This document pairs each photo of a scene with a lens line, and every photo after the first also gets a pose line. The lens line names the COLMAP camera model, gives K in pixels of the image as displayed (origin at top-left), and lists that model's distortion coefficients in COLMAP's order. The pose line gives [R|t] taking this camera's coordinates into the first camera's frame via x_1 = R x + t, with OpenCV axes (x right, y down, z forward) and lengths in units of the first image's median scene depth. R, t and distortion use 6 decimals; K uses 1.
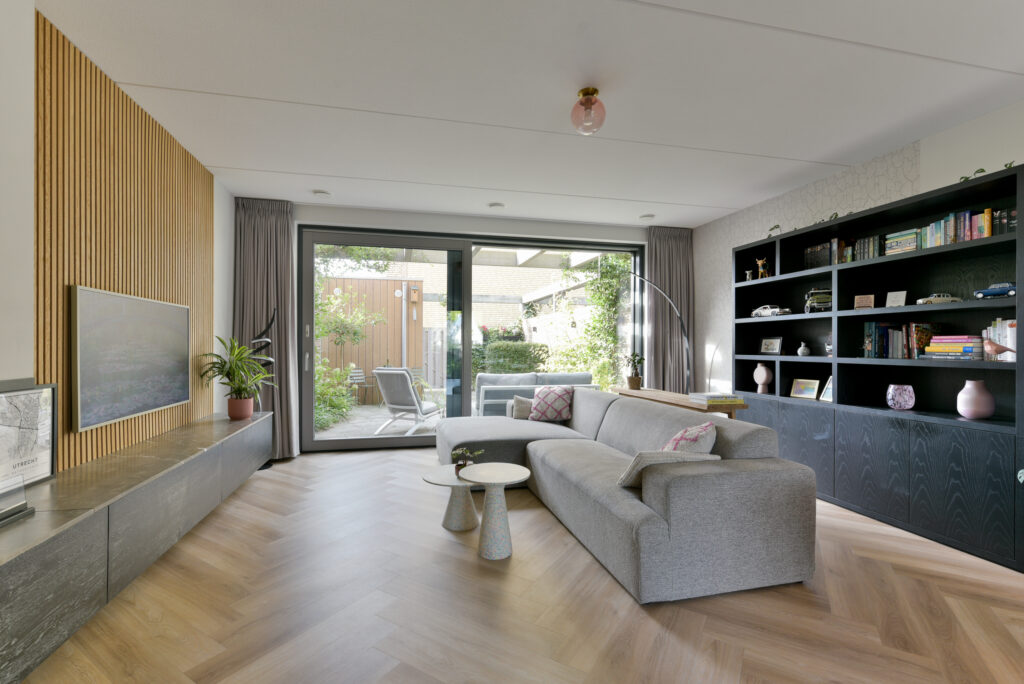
lens RADIAL K [[457.7, 0, 500.6], [0, 457.7, 347.9], [0, 0, 1]] dist [-0.000540, -0.000478]
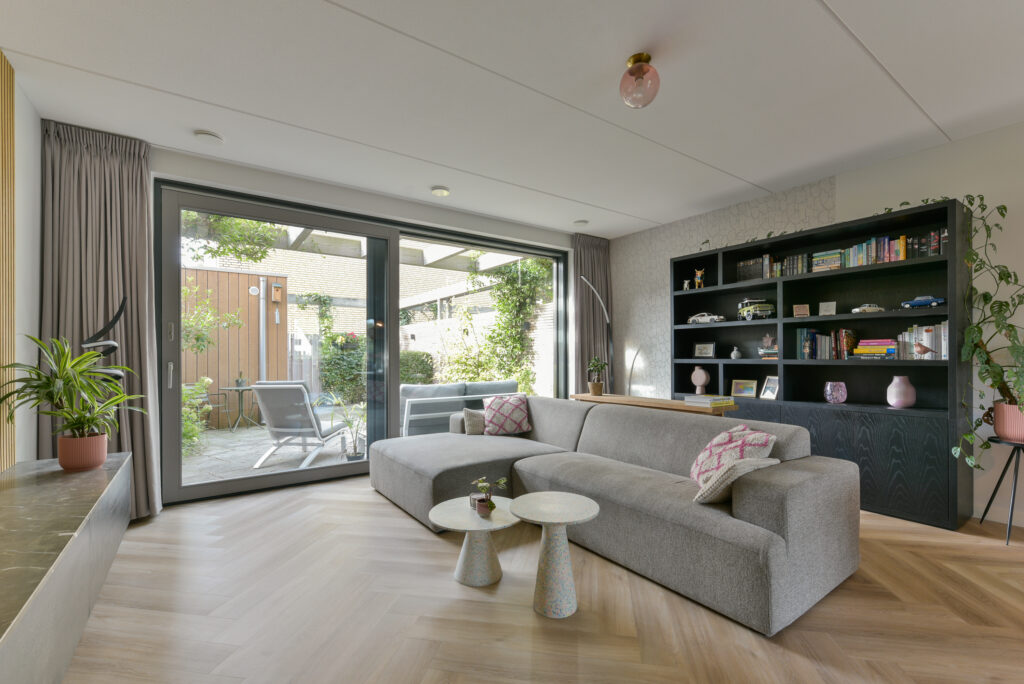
lens RADIAL K [[447.5, 0, 516.6], [0, 447.5, 356.5], [0, 0, 1]] dist [0.001035, -0.000195]
pose [[0.923362, -0.007376, 0.383860, -0.291283], [0.008667, 0.999961, -0.001634, 0.009848], [-0.383833, 0.004836, 0.923390, 0.239363]]
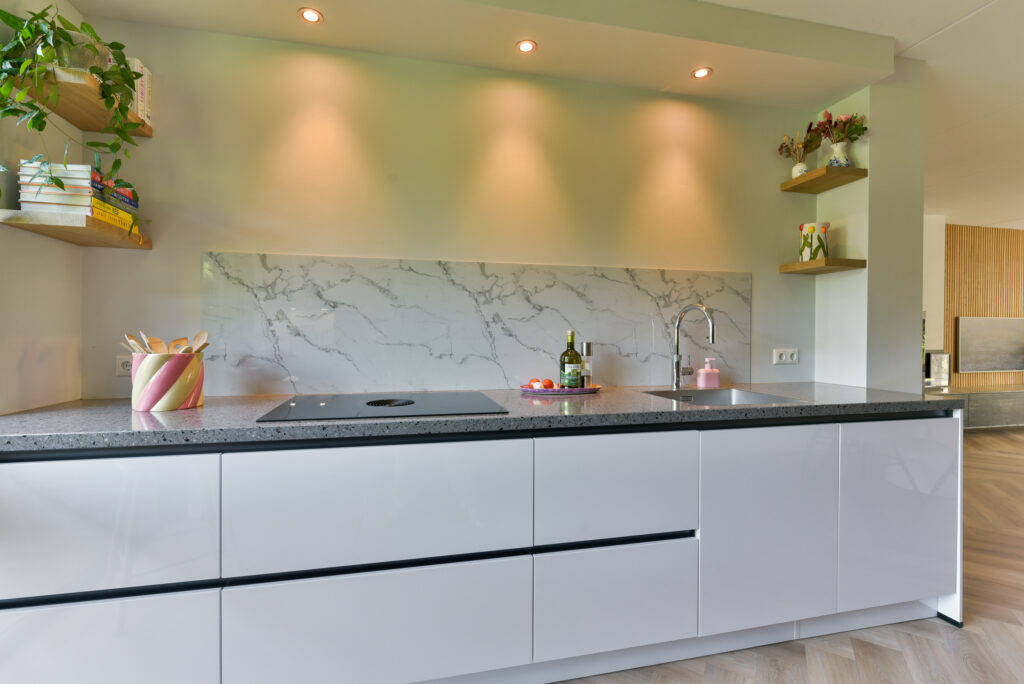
lens RADIAL K [[420.1, 0, 491.7], [0, 420.1, 338.6], [0, 0, 1]] dist [0.000604, -0.000299]
pose [[-0.028086, 0.006447, -0.999585, 1.070525], [-0.006678, 0.999956, 0.006637, -0.006997], [0.999583, 0.006862, -0.028041, -1.109358]]
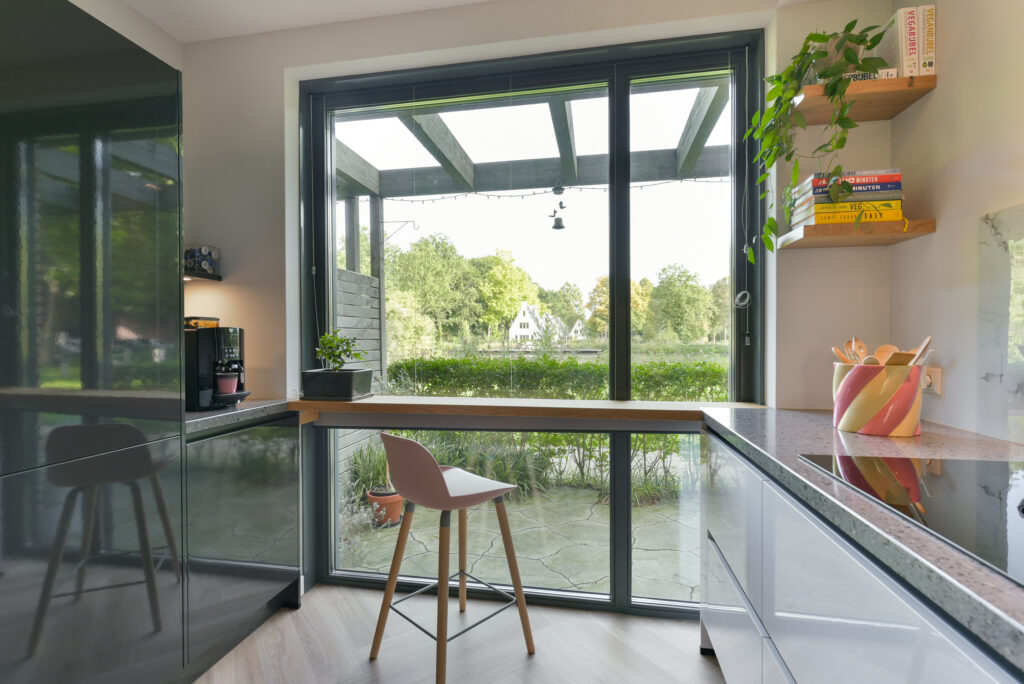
lens RADIAL K [[494.7, 0, 500.3], [0, 494.7, 343.8], [0, 0, 1]] dist [-0.000021, -0.000210]
pose [[-0.909730, -0.003480, 0.415187, 0.740188], [0.001656, 0.999927, 0.012009, -0.009923], [-0.415198, 0.011613, -0.909657, -0.938450]]
